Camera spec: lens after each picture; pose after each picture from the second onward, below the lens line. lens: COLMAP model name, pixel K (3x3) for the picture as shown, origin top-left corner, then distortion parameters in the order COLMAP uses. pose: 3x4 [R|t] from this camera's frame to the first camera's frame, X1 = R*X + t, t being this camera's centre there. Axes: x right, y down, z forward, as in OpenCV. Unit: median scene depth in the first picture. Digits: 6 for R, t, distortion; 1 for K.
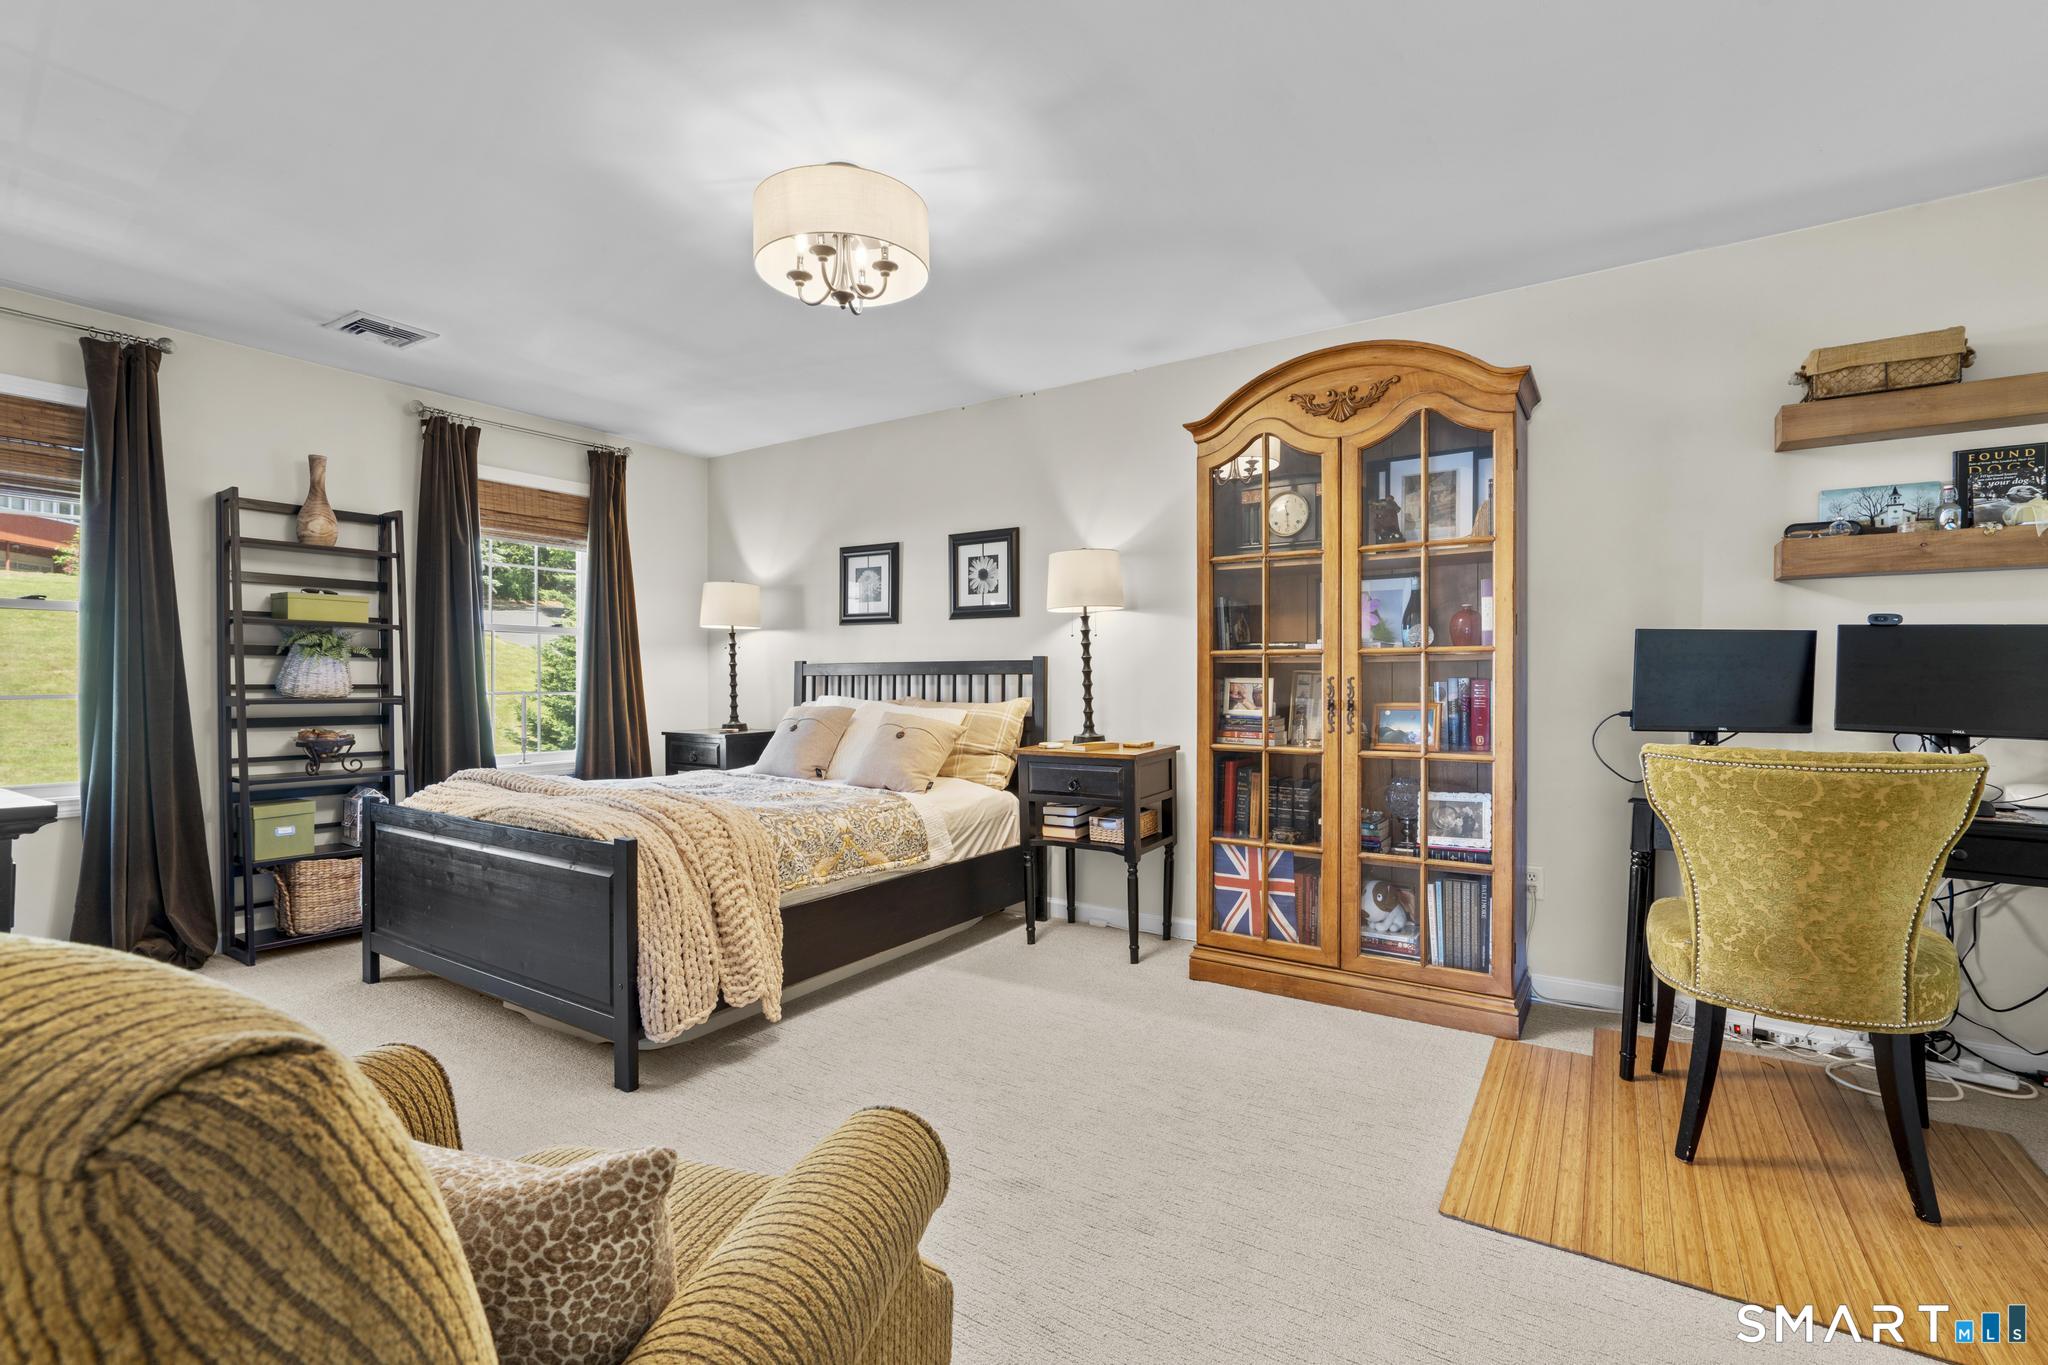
lens RADIAL K [[918.2, 0, 1023.2], [0, 918.2, 686.2], [0, 0, 1]] dist [-0.003949, 0.001617]
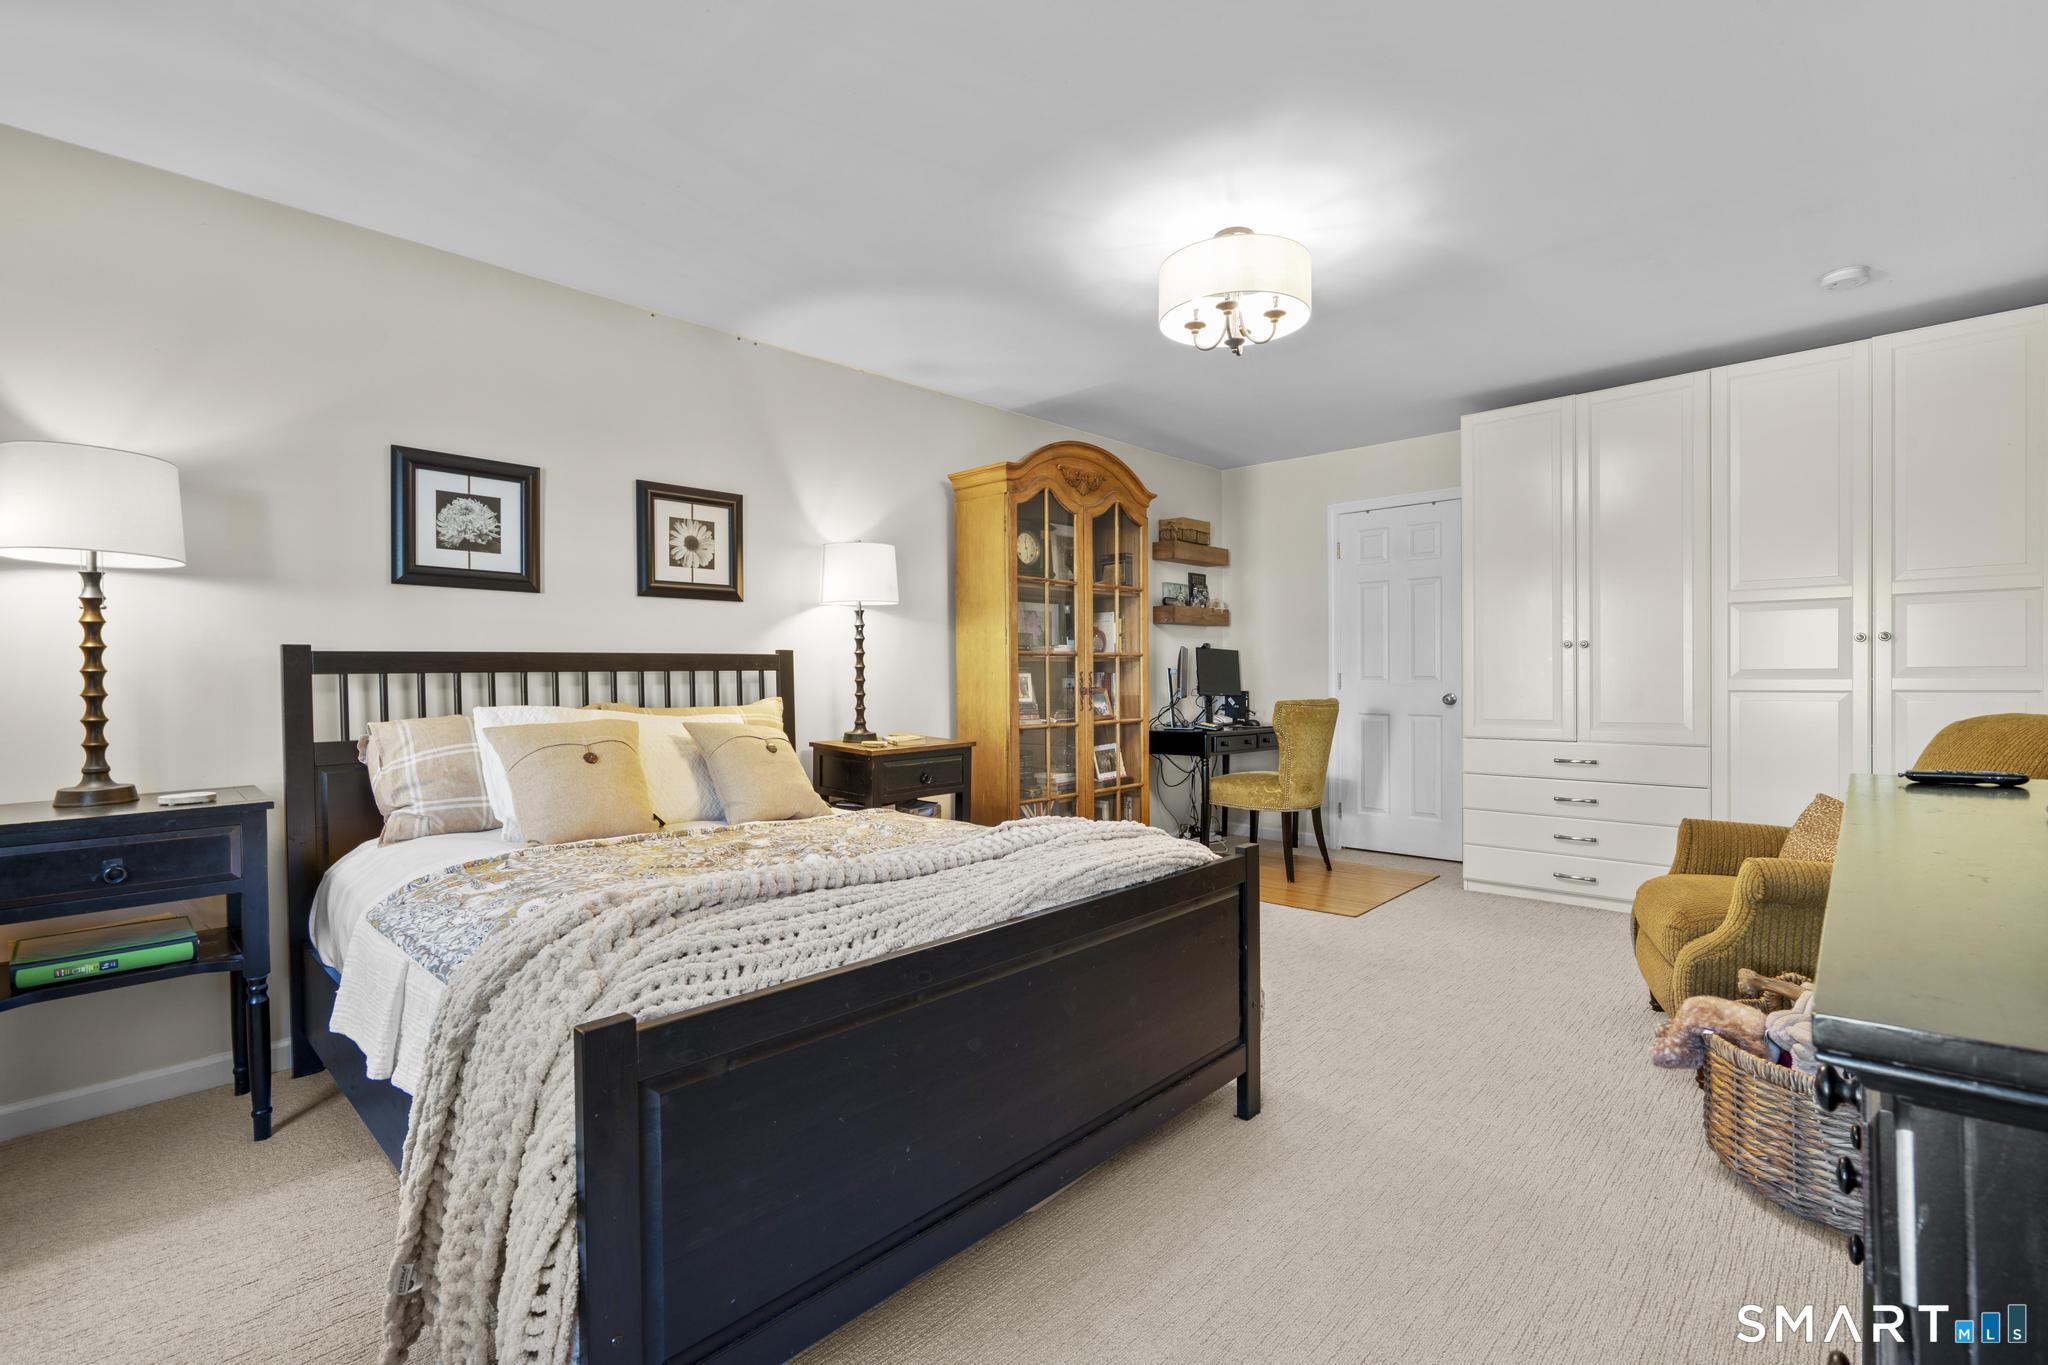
lens RADIAL K [[918.2, 0, 1023.4], [0, 918.2, 677.1], [0, 0, 1]] dist [-0.003949, 0.001617]
pose [[0.175994, -0.007531, 0.984362, -0.777659], [0.014909, 0.999876, 0.004984, -0.006964], [-0.984278, 0.013799, 0.176084, 0.592215]]
